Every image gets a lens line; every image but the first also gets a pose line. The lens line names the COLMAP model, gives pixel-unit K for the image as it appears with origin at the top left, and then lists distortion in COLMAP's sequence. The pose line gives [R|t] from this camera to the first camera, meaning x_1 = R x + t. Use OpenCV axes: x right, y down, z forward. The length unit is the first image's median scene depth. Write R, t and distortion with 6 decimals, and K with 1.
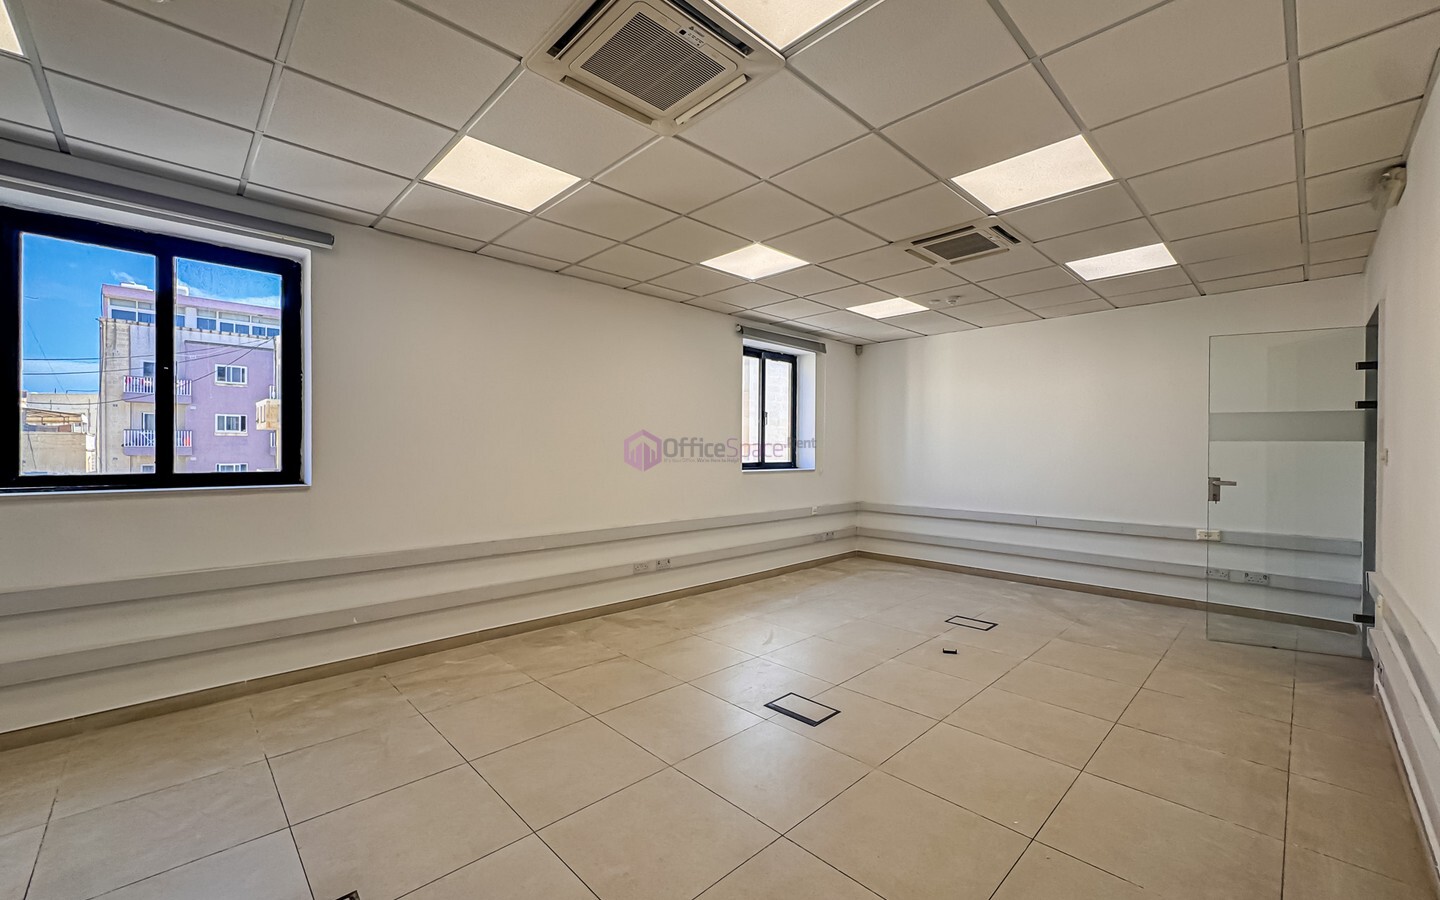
lens RADIAL K [[573.0, 0, 719.0], [0, 573.0, 454.6], [0, 0, 1]] dist [-0.003083, -0.000428]
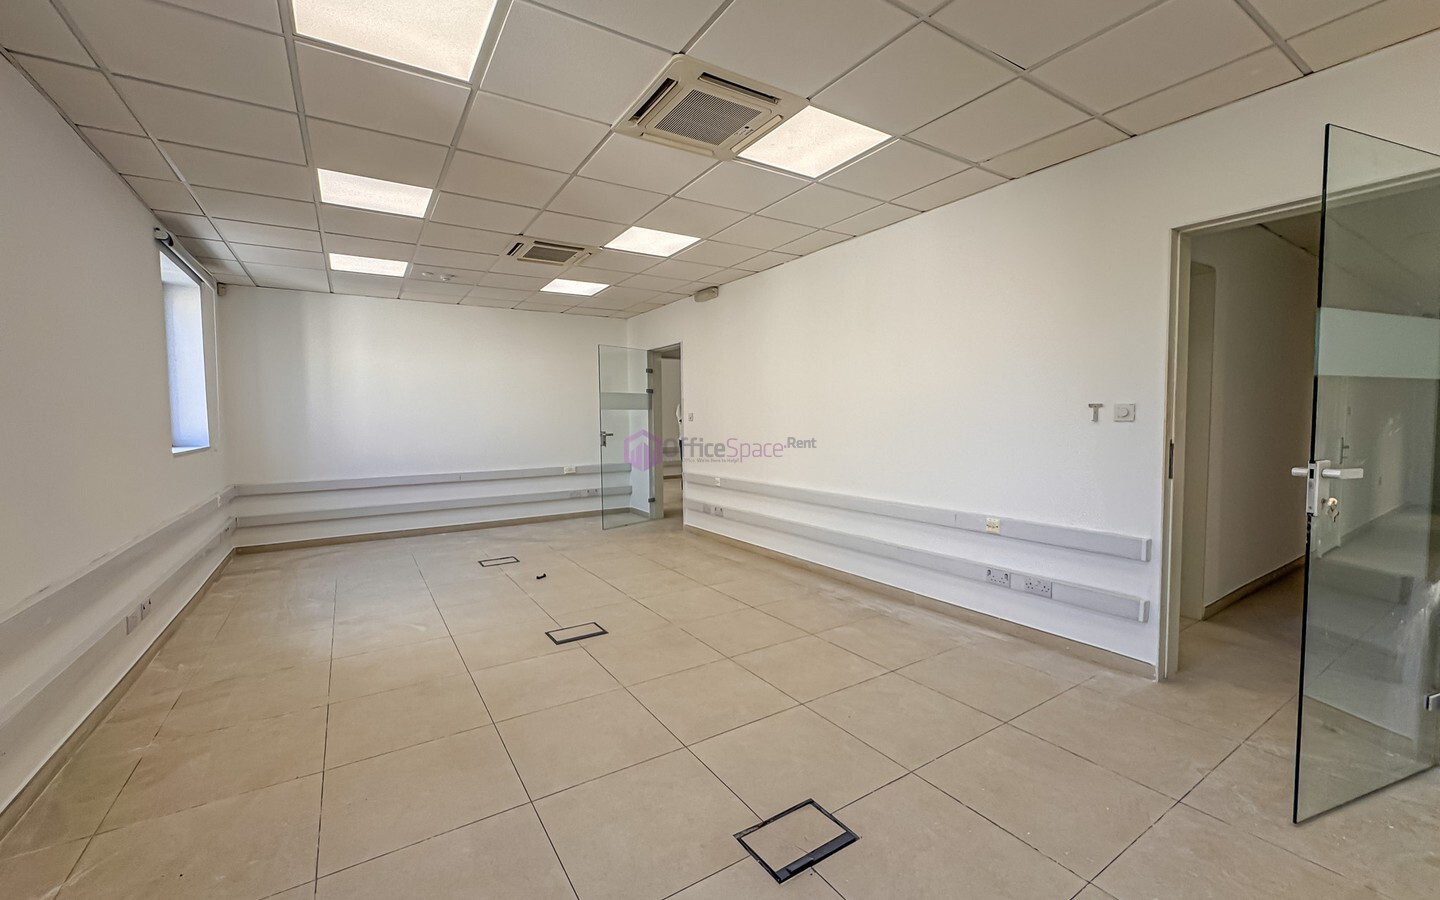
lens RADIAL K [[573.0, 0, 719.0], [0, 573.0, 454.6], [0, 0, 1]] dist [-0.003083, -0.000428]
pose [[0.199402, -0.072882, 0.977204, -0.672855], [0.019281, 0.997329, 0.070449, -0.004333], [-0.979728, 0.004794, 0.200275, 0.335259]]
